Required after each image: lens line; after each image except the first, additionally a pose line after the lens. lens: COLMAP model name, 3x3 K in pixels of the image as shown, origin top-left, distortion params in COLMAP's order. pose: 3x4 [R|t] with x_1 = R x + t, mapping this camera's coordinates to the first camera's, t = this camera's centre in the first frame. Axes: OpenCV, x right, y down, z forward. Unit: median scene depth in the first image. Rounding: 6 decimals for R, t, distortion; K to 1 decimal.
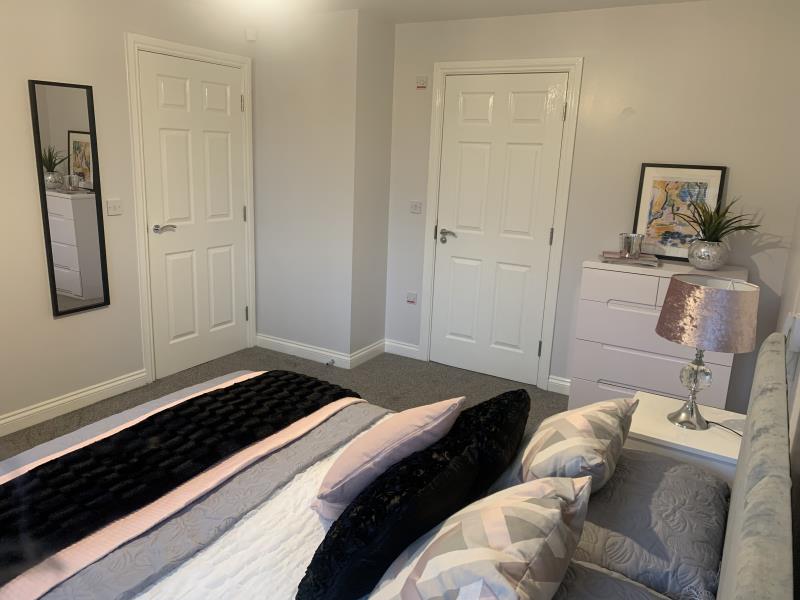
lens RADIAL K [[612.8, 0, 394.5], [0, 612.8, 296.1], [0, 0, 1]] dist [0.073136, -0.124073]
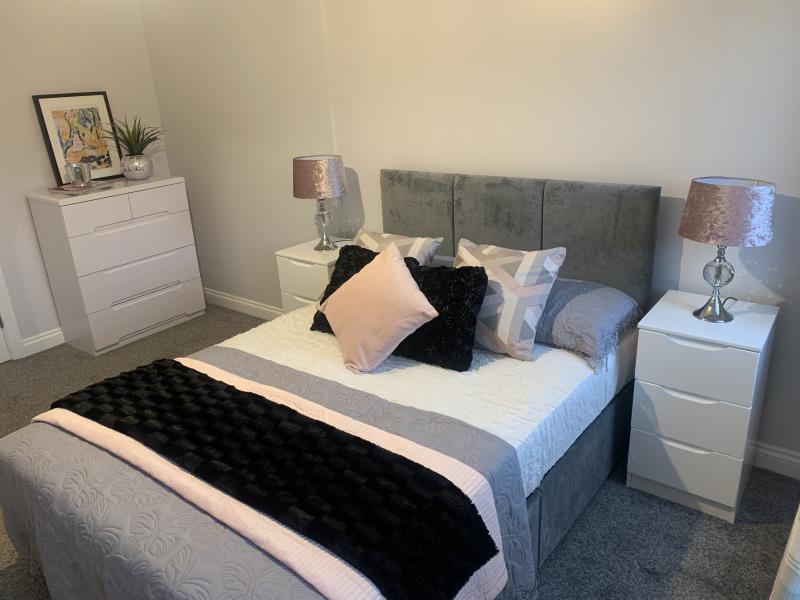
lens RADIAL K [[612.8, 0, 394.5], [0, 612.8, 296.1], [0, 0, 1]] dist [0.073136, -0.124073]
pose [[0.103244, -0.379006, 0.919617, -0.593177], [0.282576, 0.897639, 0.338224, -0.099992], [-0.953673, 0.224942, 0.199773, 0.326103]]
